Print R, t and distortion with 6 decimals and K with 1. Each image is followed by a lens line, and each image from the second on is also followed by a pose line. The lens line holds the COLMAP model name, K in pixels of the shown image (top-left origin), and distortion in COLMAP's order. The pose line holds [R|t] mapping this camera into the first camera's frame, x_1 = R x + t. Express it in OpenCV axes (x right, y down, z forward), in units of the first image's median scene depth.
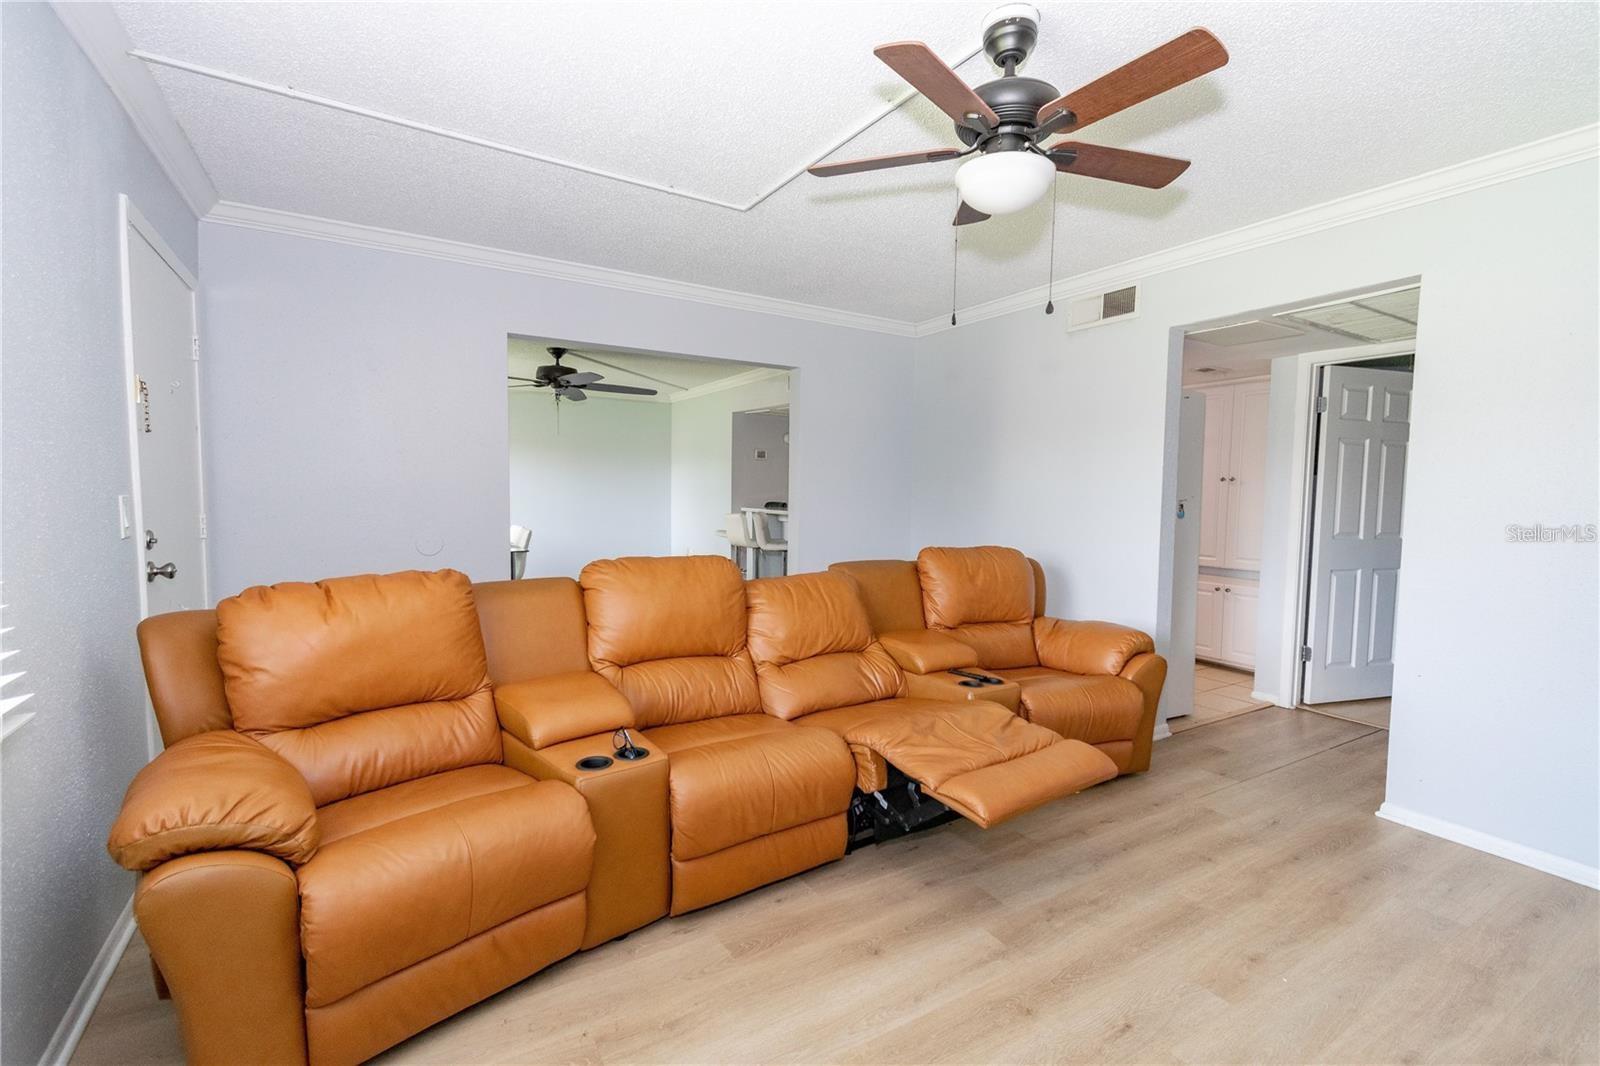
lens RADIAL K [[705.6, 0, 801.6], [0, 705.6, 527.2], [0, 0, 1]] dist [-0.003376, -0.000115]
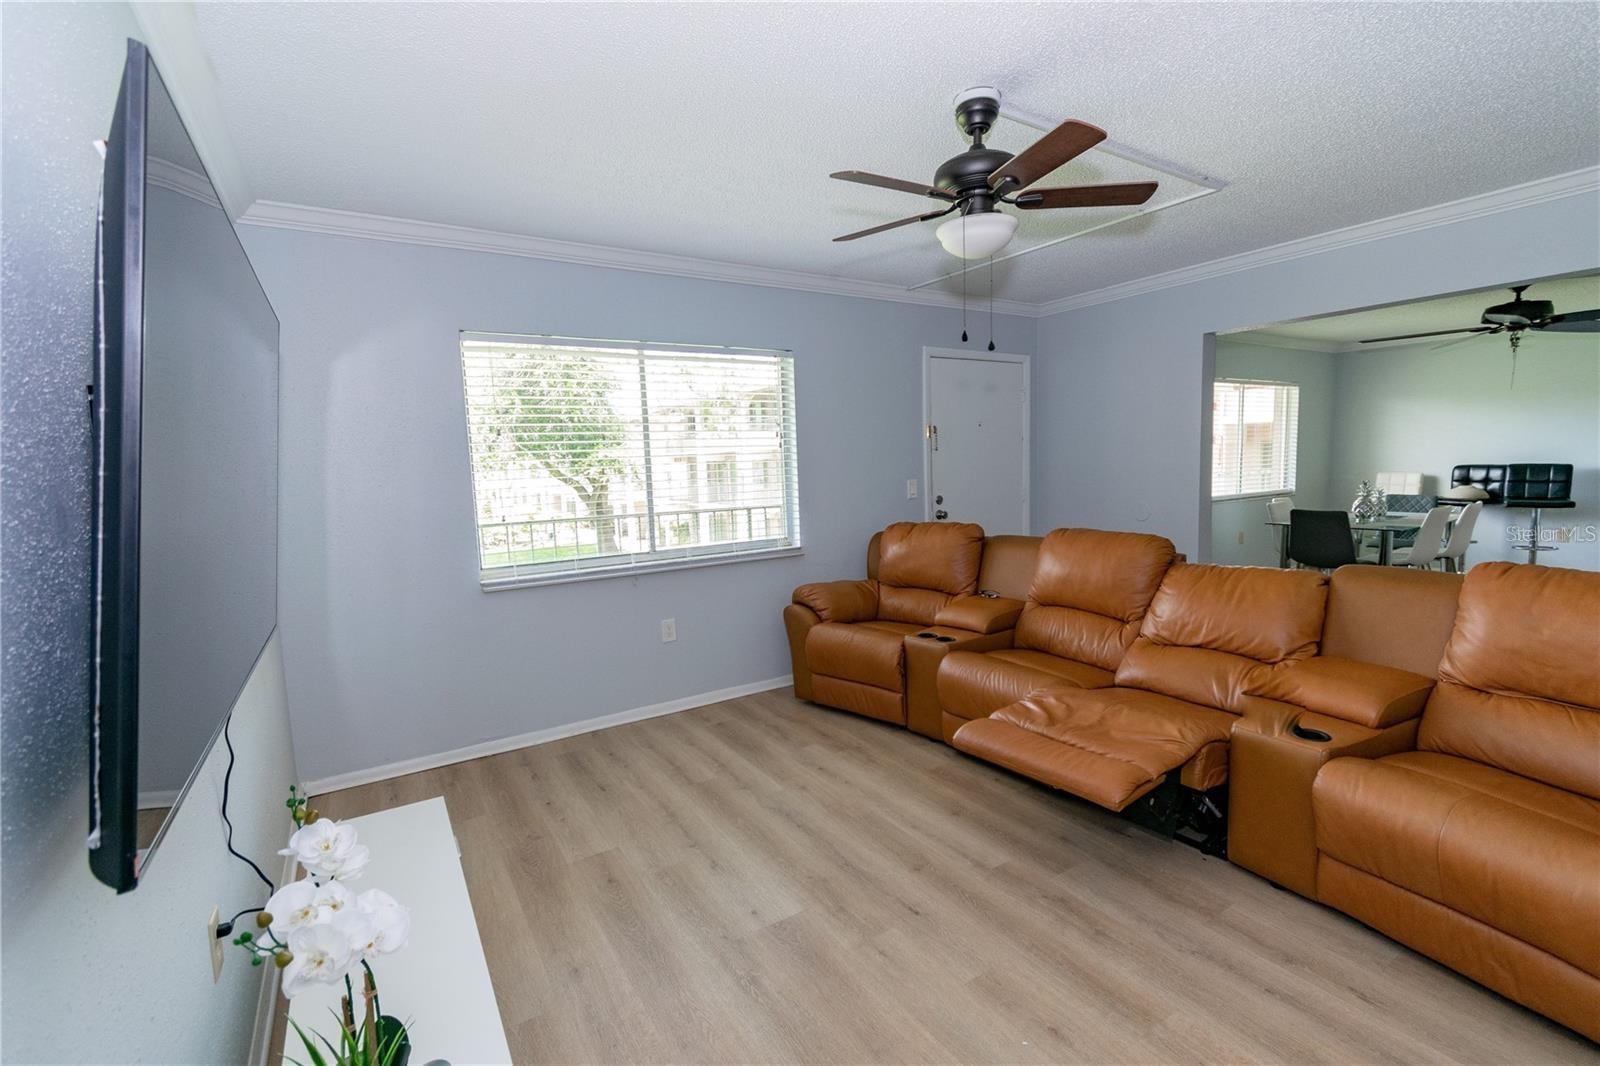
lens RADIAL K [[705.6, 0, 798.8], [0, 705.6, 544.4], [0, 0, 1]] dist [-0.003376, -0.000115]
pose [[0.004938, 0.095753, -0.995393, 1.172478], [-0.028300, 0.995020, 0.095576, -0.040511], [0.999587, 0.027698, 0.007624, 0.542737]]
